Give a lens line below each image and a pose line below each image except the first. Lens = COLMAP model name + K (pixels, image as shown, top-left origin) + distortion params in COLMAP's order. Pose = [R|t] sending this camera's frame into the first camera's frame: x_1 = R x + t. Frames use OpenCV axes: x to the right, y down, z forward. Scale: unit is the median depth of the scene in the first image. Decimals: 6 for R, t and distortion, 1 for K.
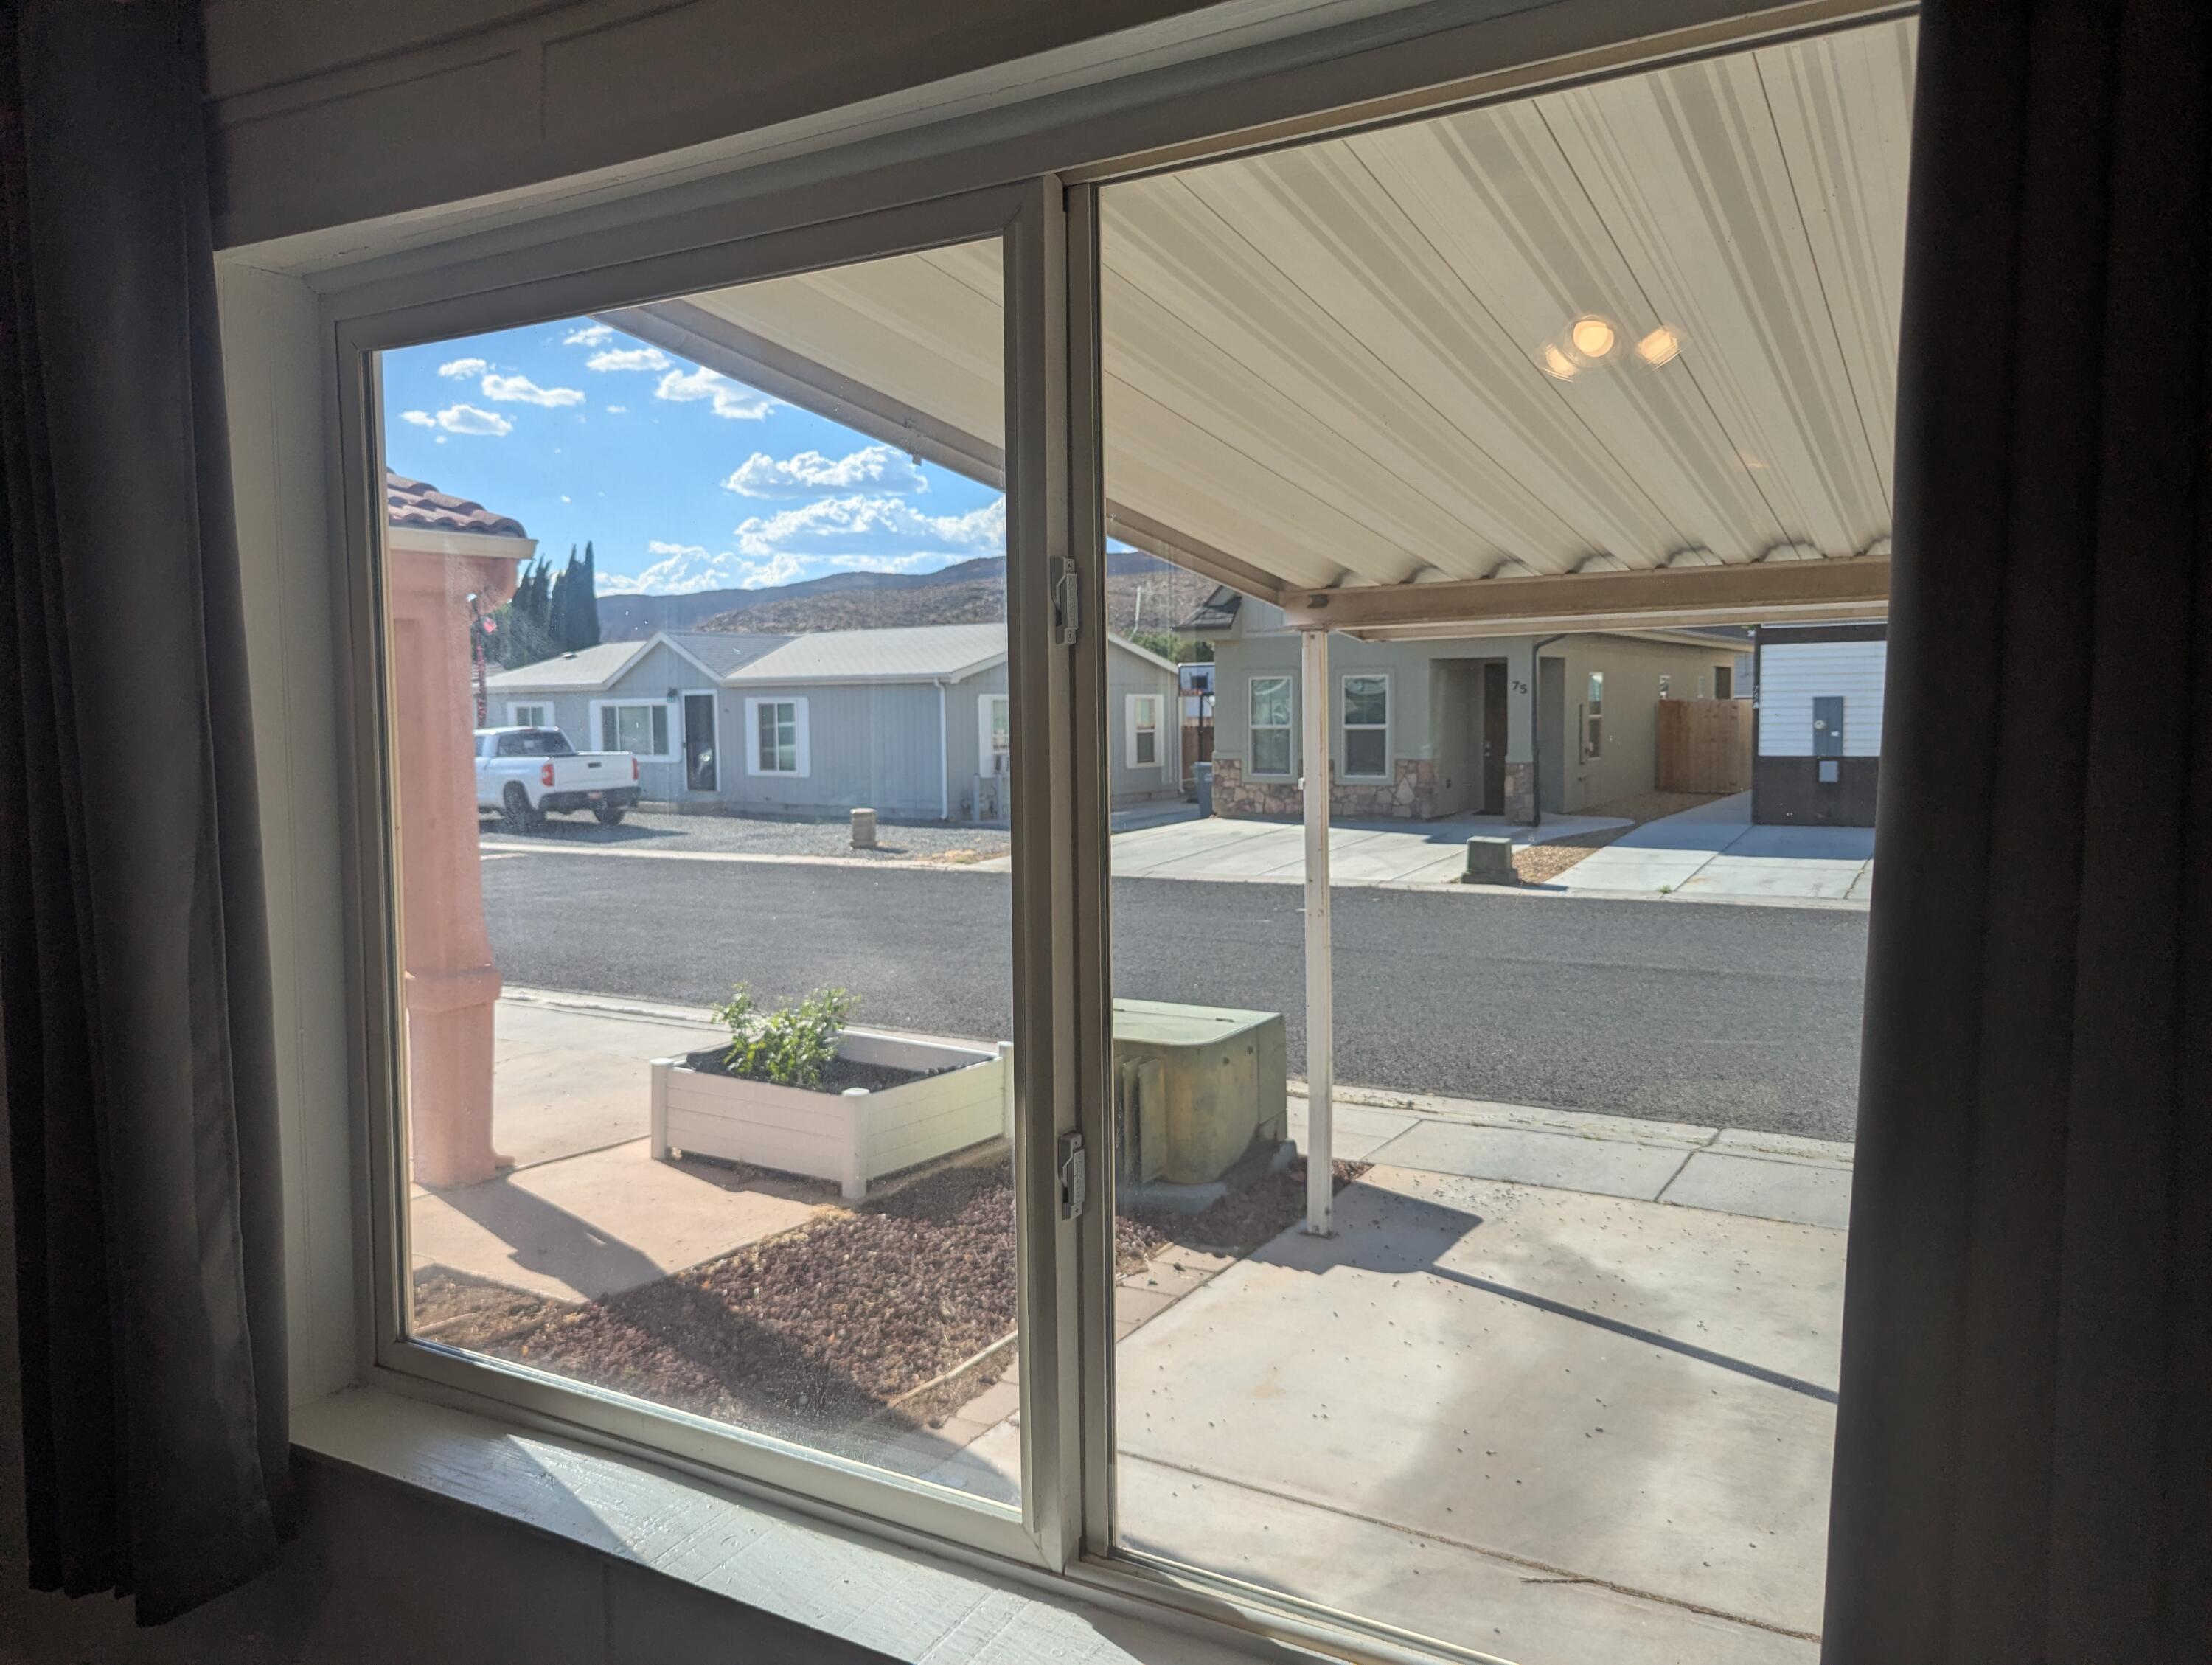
lens RADIAL K [[1580.2, 0, 1117.3], [0, 1580.2, 808.3], [0, 0, 1]] dist [0.064745, -0.060264]
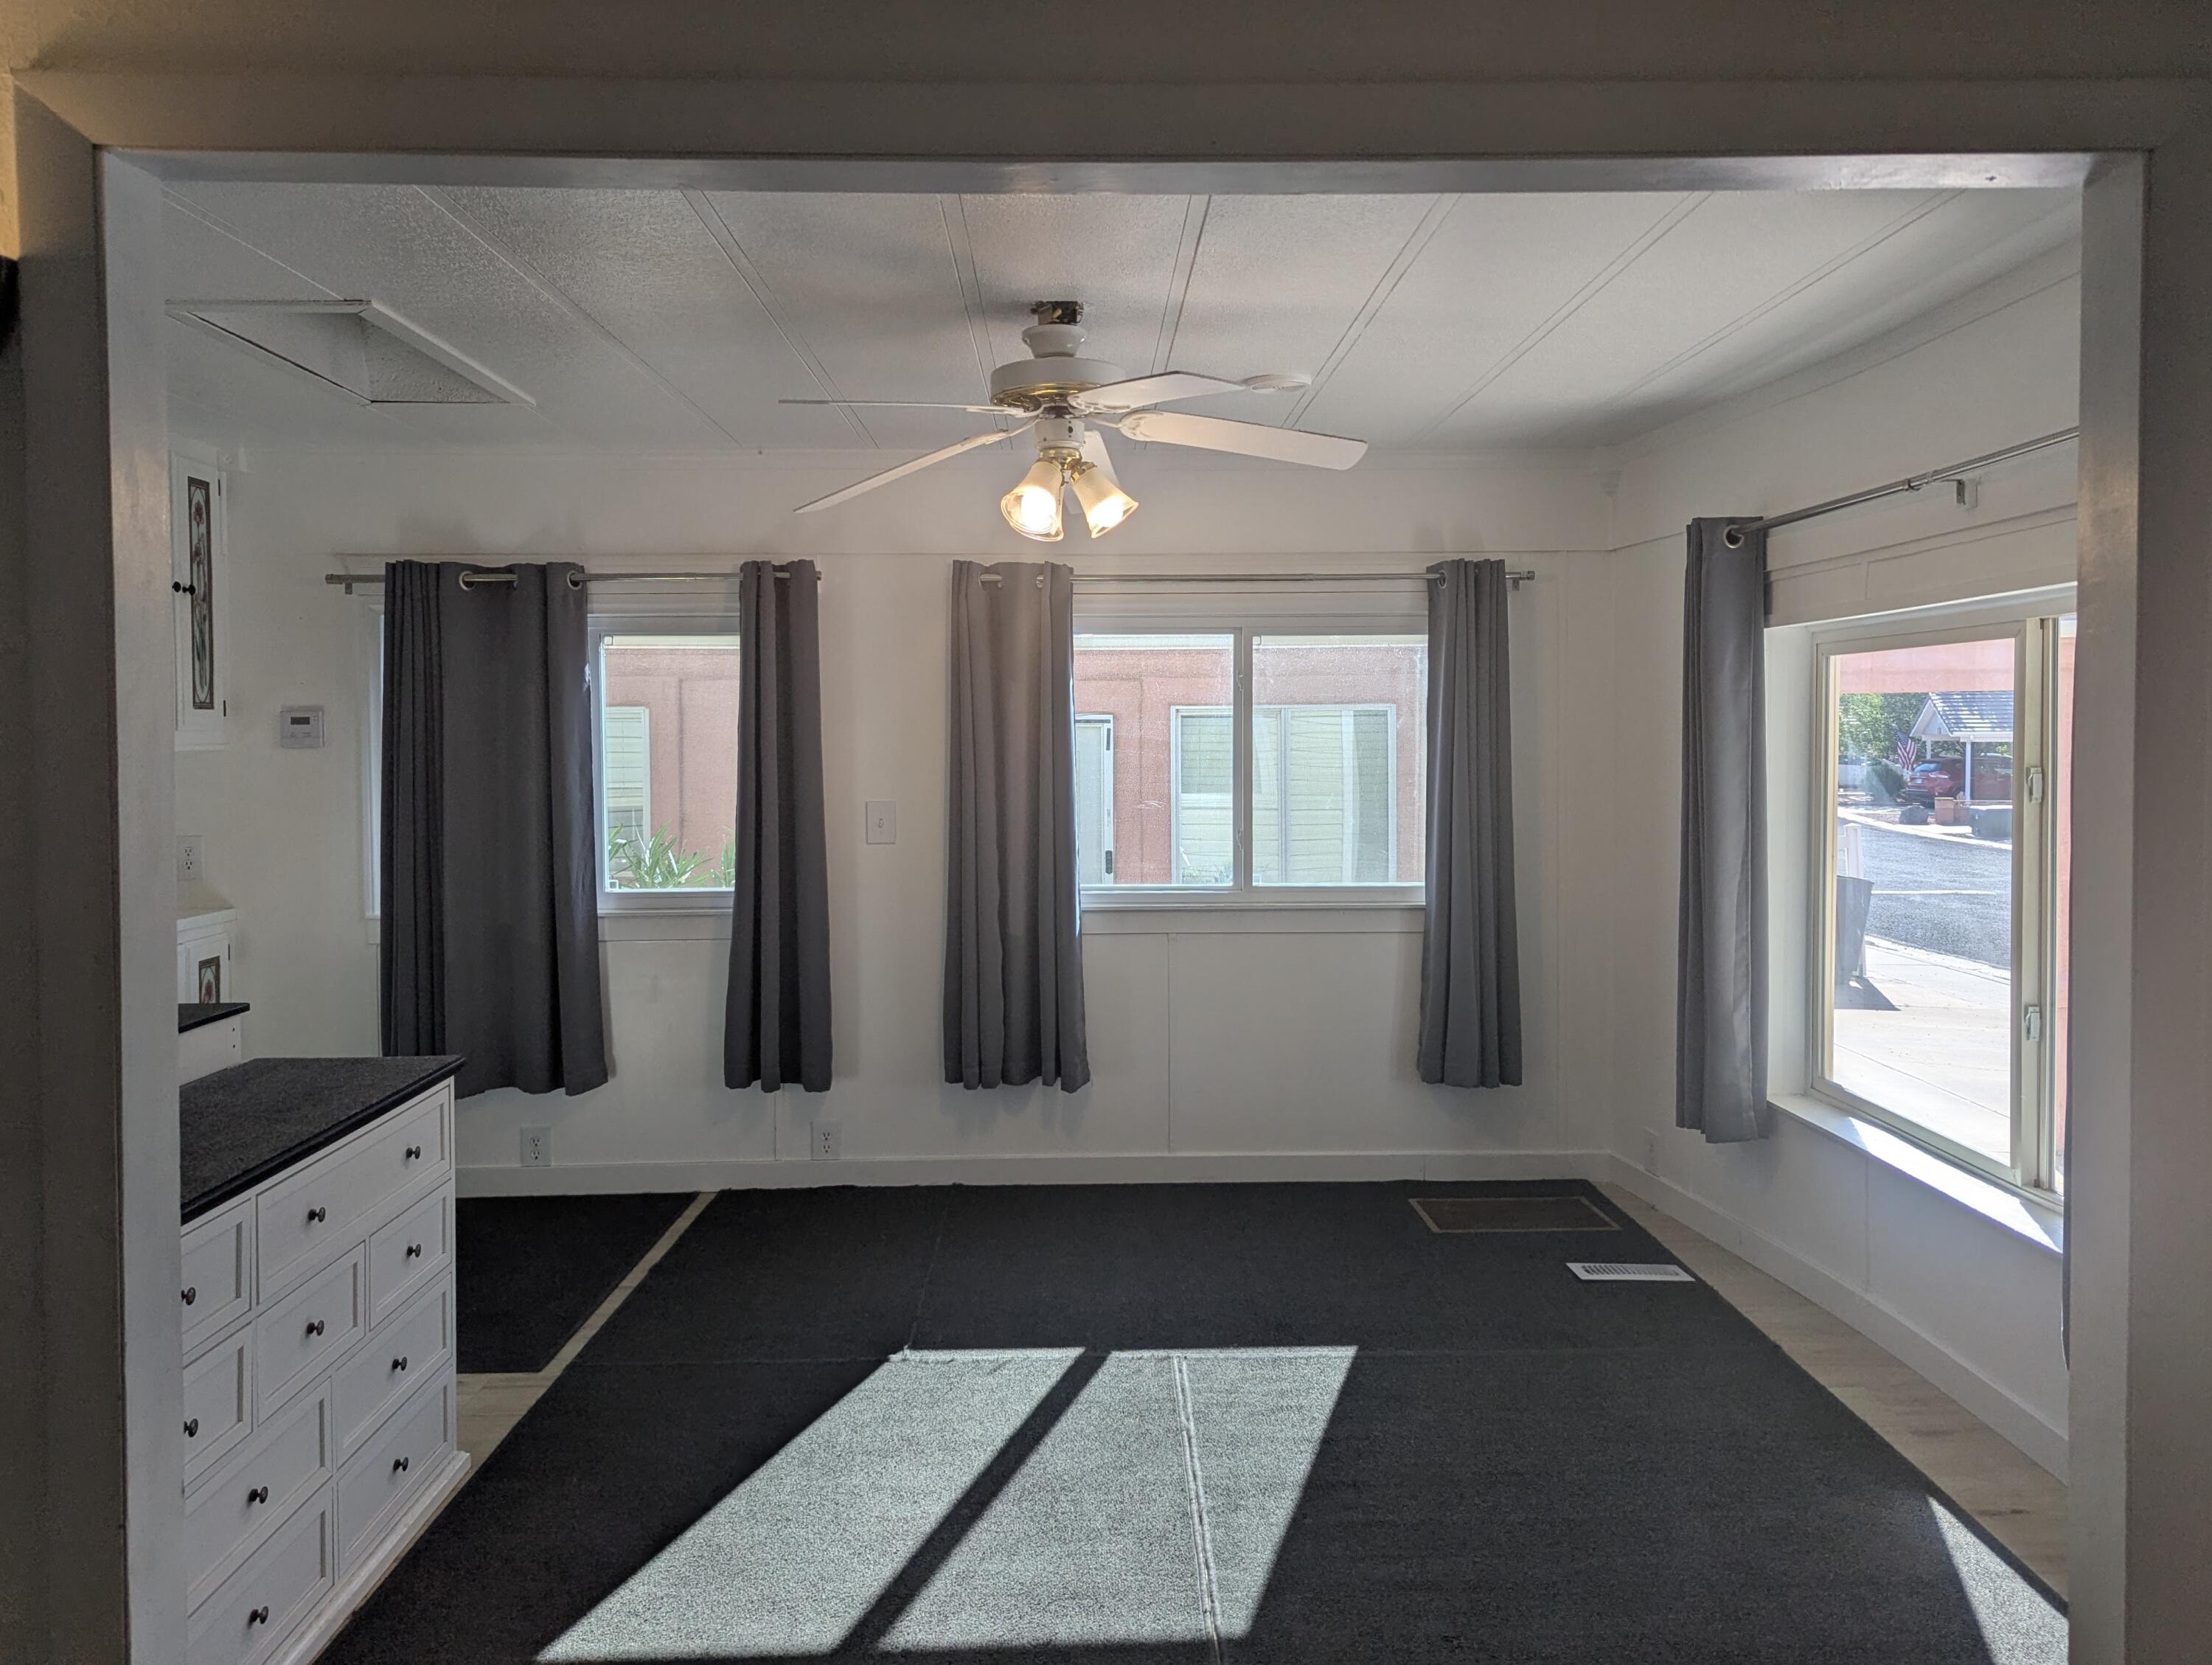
lens RADIAL K [[1692.3, 0, 1113.4], [0, 1692.3, 765.5], [0, 0, 1]] dist [0.063167, -0.069288]
pose [[0.545482, 0.030744, -0.837559, 1.218758], [-0.059637, 0.998218, -0.002199, -0.061510], [0.835998, 0.051149, 0.546343, -1.419905]]
